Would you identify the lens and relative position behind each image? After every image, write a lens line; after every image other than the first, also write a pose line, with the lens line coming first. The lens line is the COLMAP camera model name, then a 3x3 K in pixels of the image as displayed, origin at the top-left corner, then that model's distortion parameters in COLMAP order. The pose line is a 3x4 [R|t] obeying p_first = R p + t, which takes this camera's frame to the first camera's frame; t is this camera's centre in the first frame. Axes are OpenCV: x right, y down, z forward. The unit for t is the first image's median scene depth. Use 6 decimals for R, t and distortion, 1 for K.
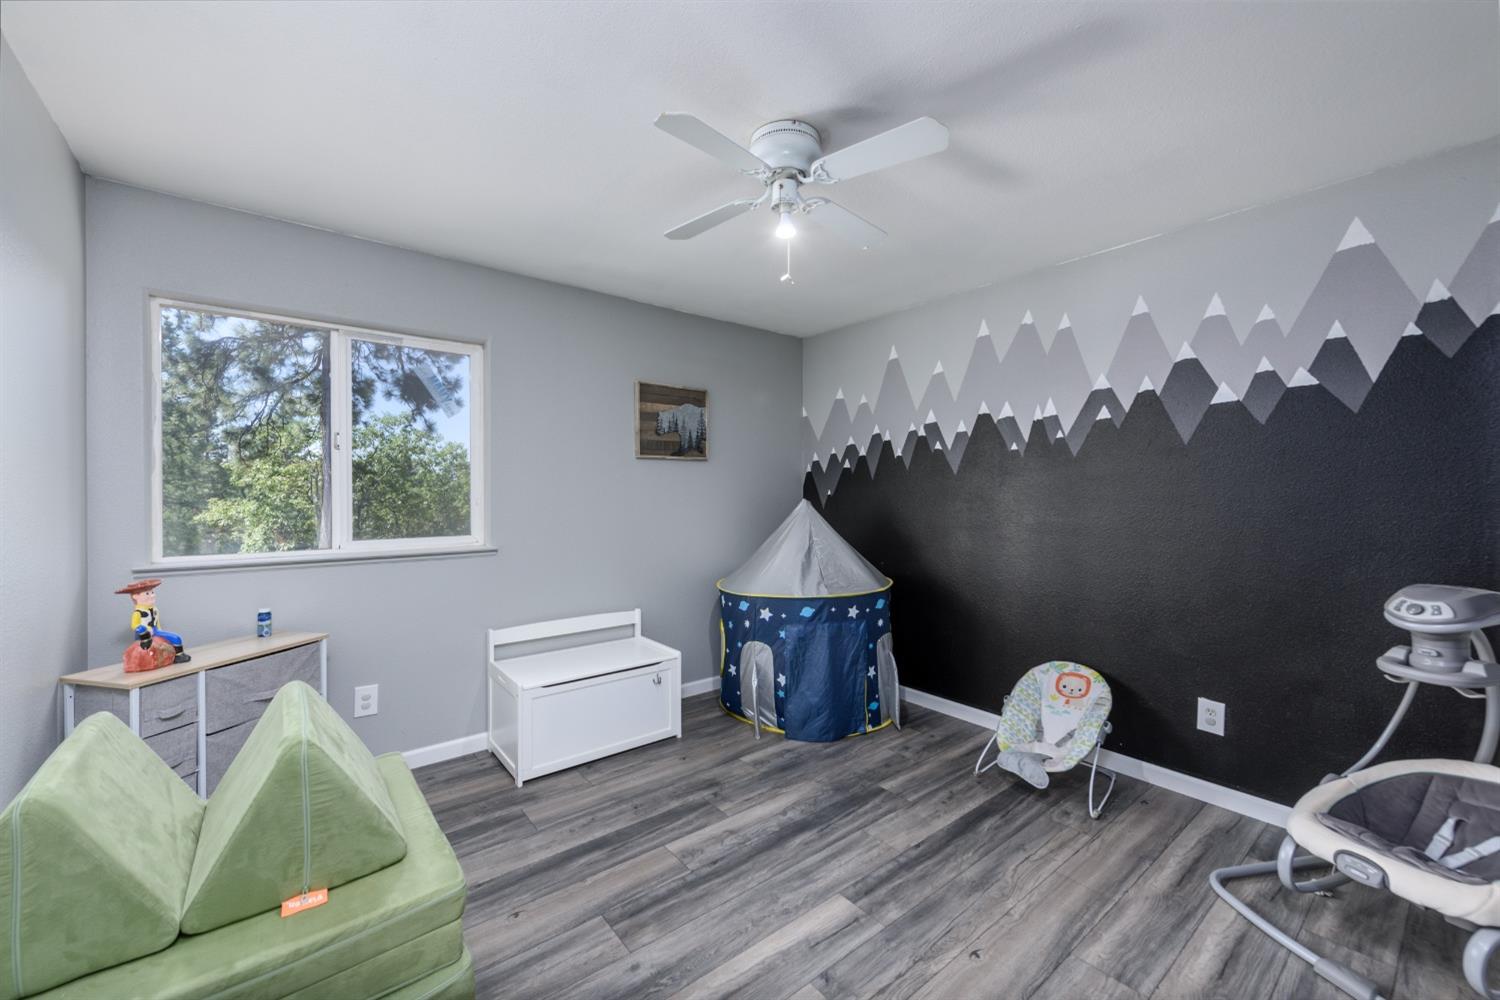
lens RADIAL K [[588.9, 0, 762.9], [0, 588.9, 494.1], [0, 0, 1]] dist [-0.002354, -0.001802]
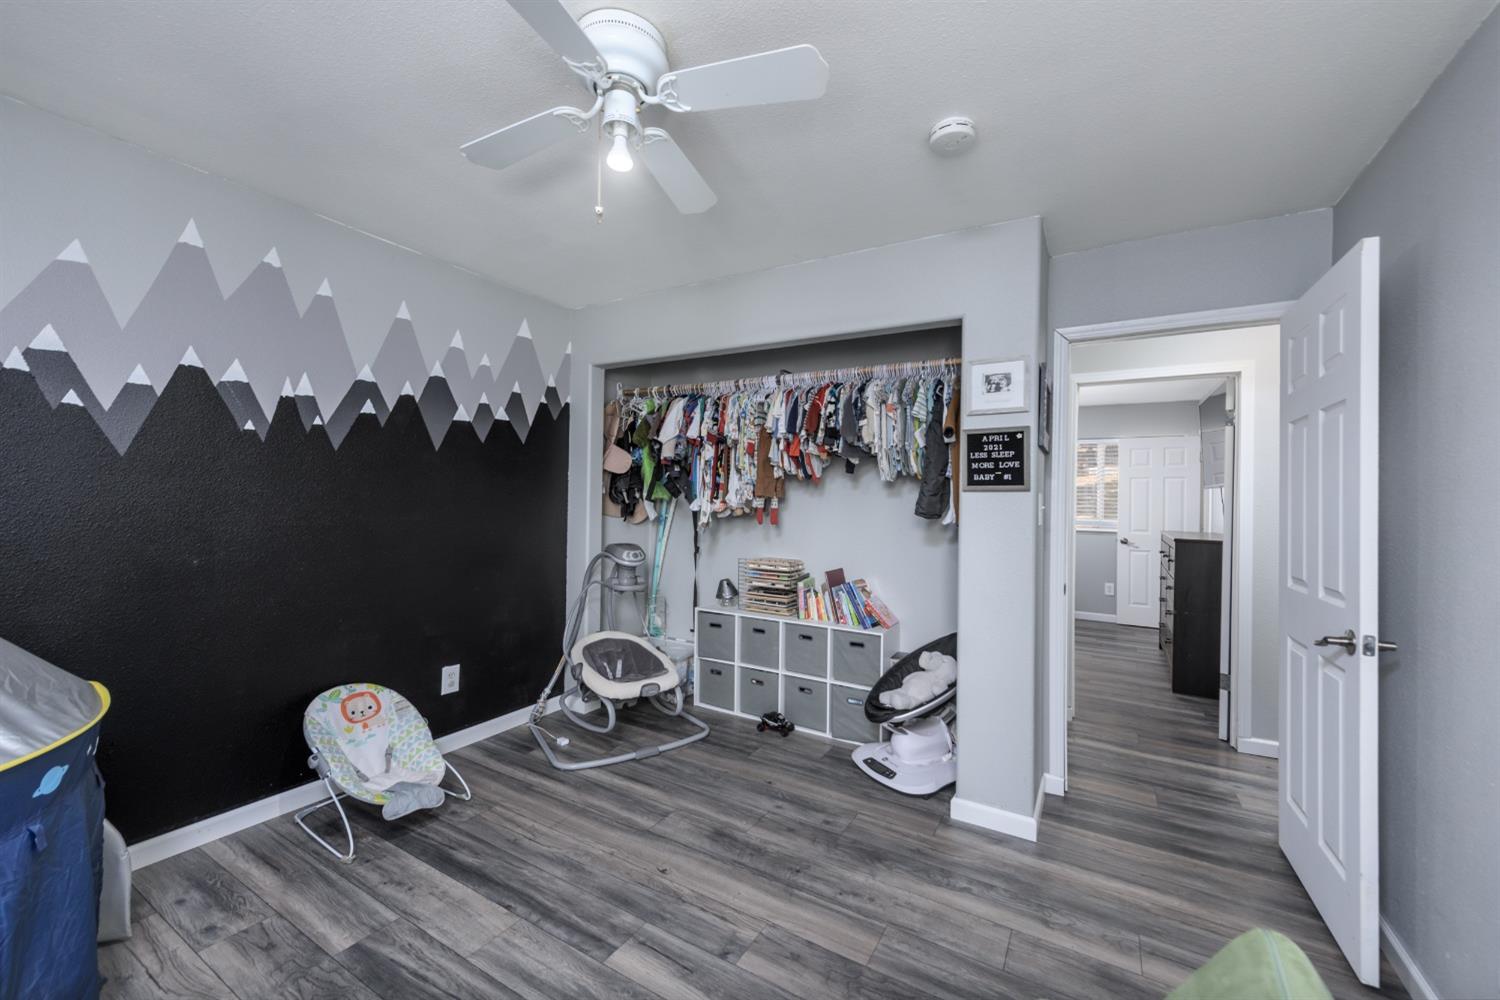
lens RADIAL K [[588.9, 0, 744.5], [0, 588.9, 493.0], [0, 0, 1]] dist [-0.002354, -0.001802]
pose [[-0.344752, 0.003275, 0.938688, -0.466406], [-0.018229, 0.999782, -0.010183, -0.001760], [-0.938517, -0.020622, -0.344617, 0.693513]]
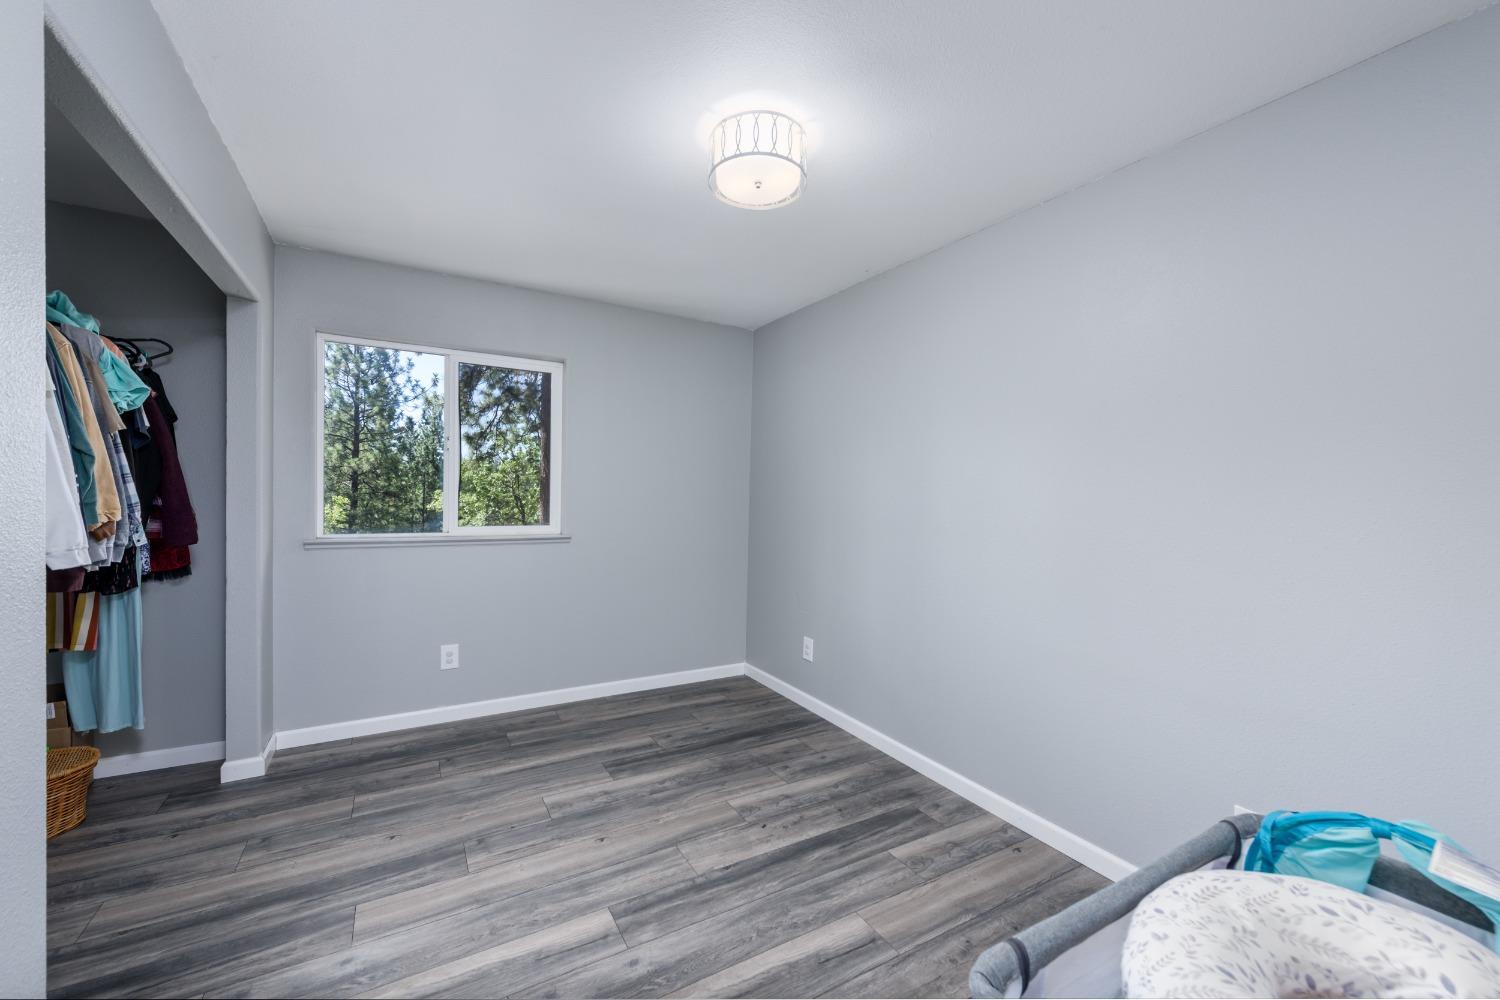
lens RADIAL K [[588.9, 0, 747.7], [0, 588.9, 511.6], [0, 0, 1]] dist [-0.002354, -0.001802]
pose [[0.989263, 0.008380, -0.145909, 0.307225], [-0.006647, 0.999901, 0.012365, 0.005782], [0.145998, -0.011262, 0.989221, 0.049875]]
